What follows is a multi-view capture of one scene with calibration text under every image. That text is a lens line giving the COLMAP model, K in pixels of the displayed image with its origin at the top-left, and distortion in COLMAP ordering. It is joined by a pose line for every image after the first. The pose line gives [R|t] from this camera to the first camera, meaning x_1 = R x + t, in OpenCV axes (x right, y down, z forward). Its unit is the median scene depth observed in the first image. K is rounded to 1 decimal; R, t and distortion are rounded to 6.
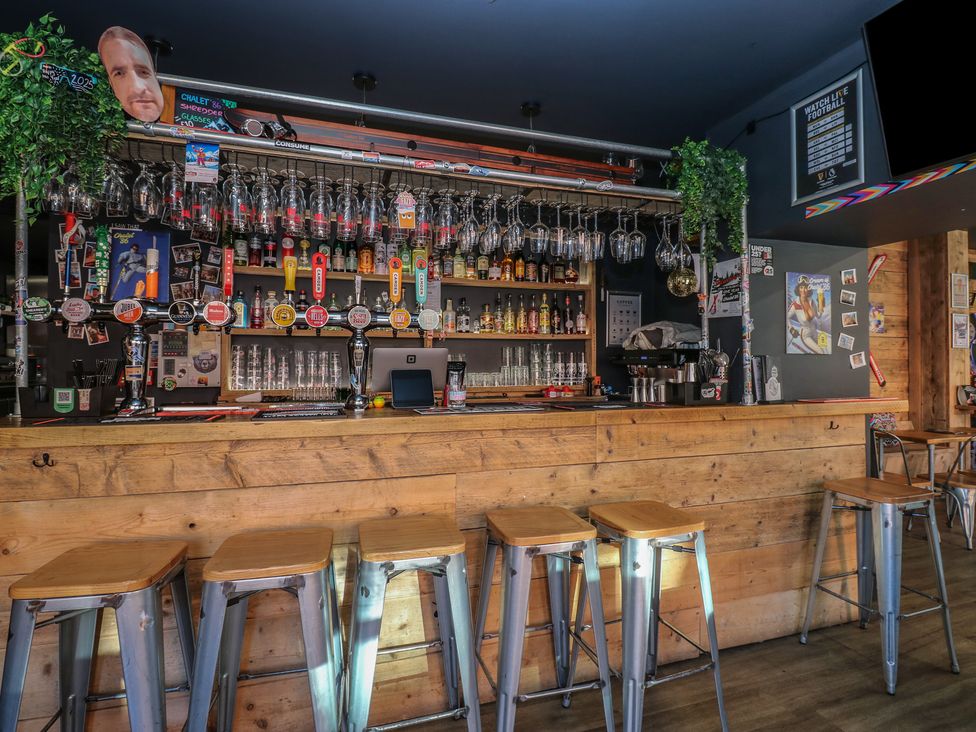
lens RADIAL K [[520.5, 0, 500.5], [0, 520.5, 347.5], [0, 0, 1]] dist [0.005737, -0.015500]
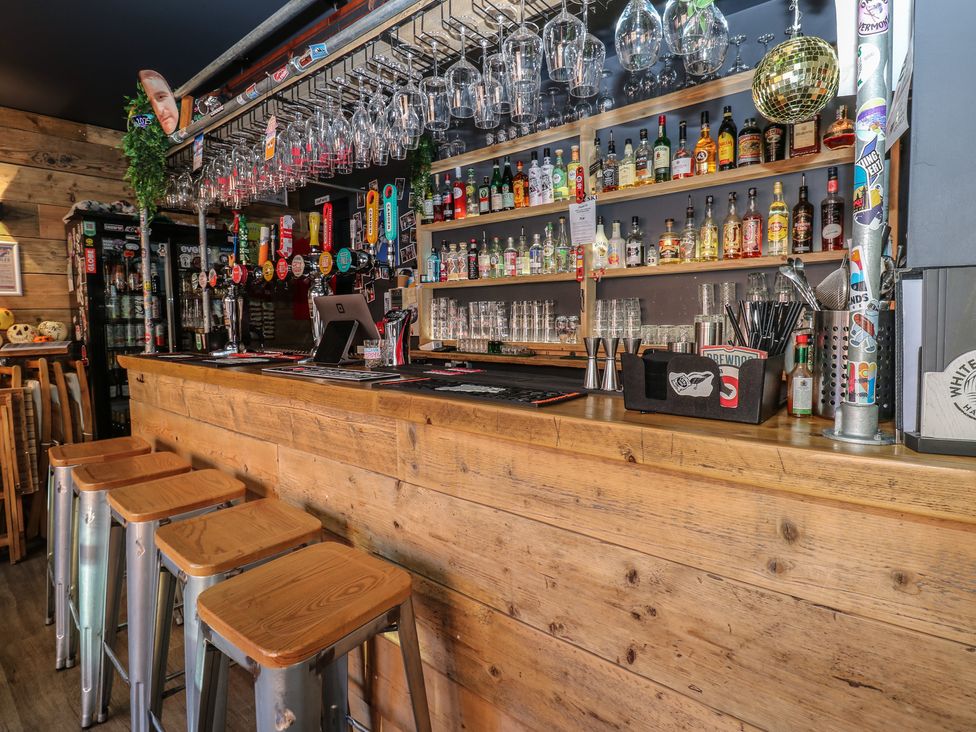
lens RADIAL K [[513.7, 0, 491.2], [0, 513.7, 351.5], [0, 0, 1]] dist [0.005568, -0.014643]
pose [[0.515940, 0.051317, -0.855086, 0.462124], [0.038667, 0.995791, 0.083092, 0.021820], [0.855752, -0.075934, 0.511784, 0.512376]]
